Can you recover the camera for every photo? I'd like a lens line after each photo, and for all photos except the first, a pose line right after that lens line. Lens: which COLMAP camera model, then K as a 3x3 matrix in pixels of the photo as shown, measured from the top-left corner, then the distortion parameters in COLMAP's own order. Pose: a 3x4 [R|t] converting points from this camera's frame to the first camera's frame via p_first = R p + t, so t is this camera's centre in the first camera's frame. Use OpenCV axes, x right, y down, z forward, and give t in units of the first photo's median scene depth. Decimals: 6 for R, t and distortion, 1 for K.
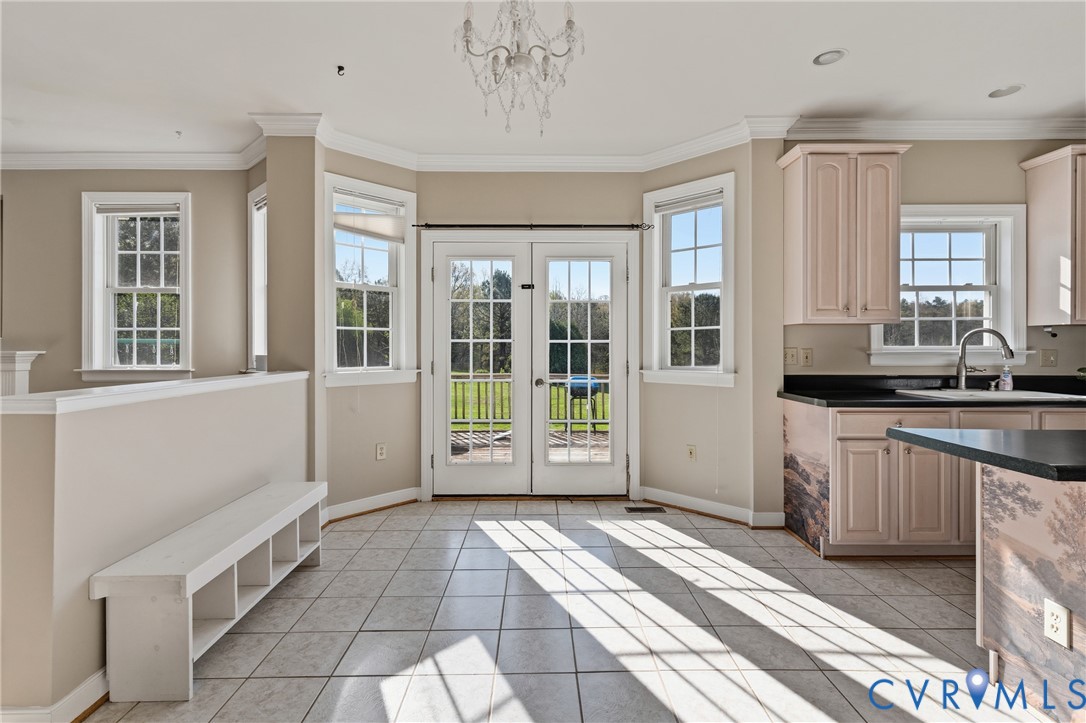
lens RADIAL K [[524.8, 0, 540.4], [0, 524.8, 348.5], [0, 0, 1]] dist [0.002498, 0.002477]
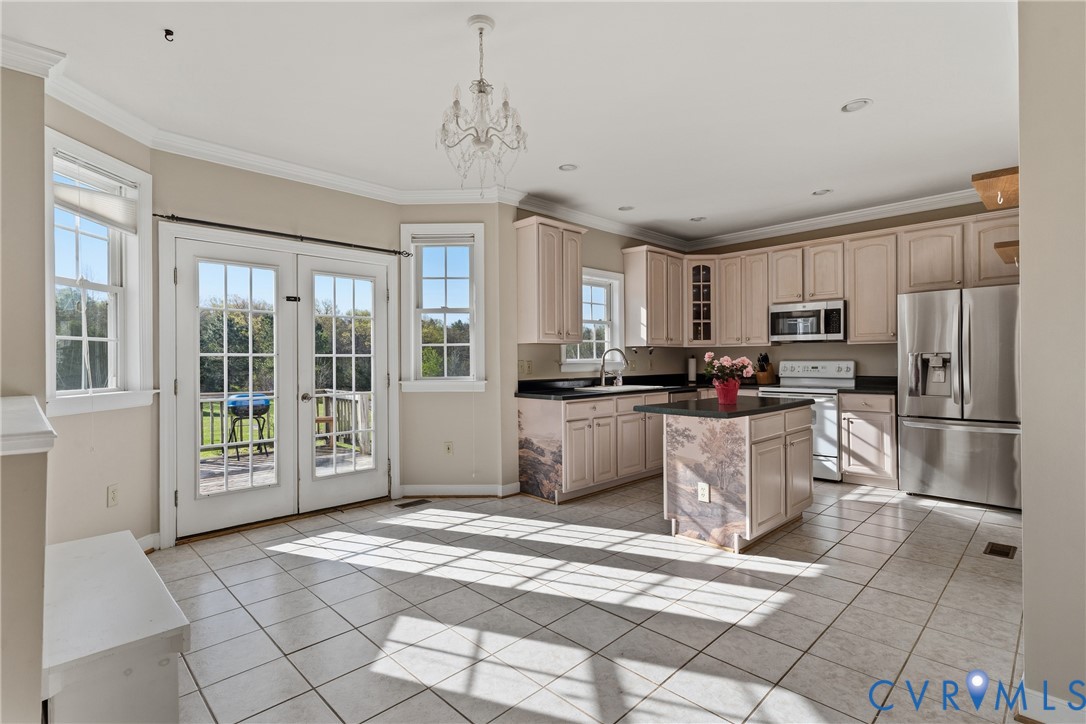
lens RADIAL K [[524.8, 0, 546.0], [0, 524.8, 357.6], [0, 0, 1]] dist [0.002498, 0.002477]
pose [[0.715457, -0.002014, 0.698653, -0.425761], [0.008463, 0.999947, -0.005784, -0.000205], [-0.698605, 0.010051, 0.715437, -0.020153]]
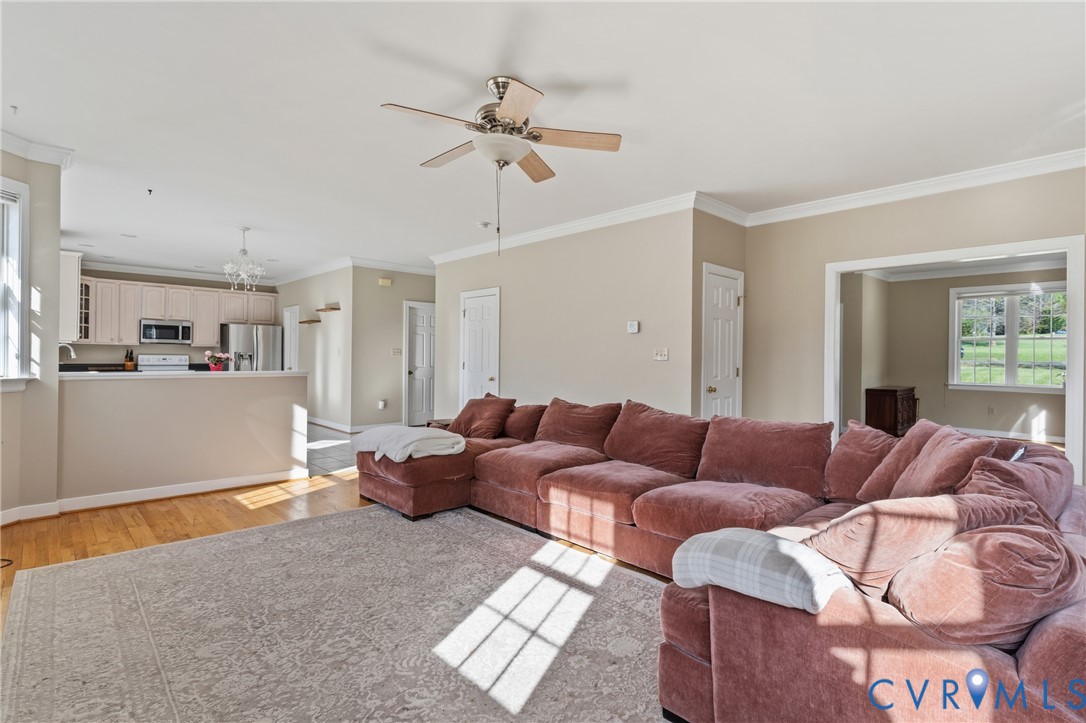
lens RADIAL K [[524.8, 0, 543.5], [0, 524.8, 359.9], [0, 0, 1]] dist [0.002498, 0.002477]
pose [[-0.672700, -0.008332, 0.739868, -1.738452], [-0.008834, 0.999956, 0.003229, 0.004971], [-0.739862, -0.004364, -0.672744, 0.765861]]
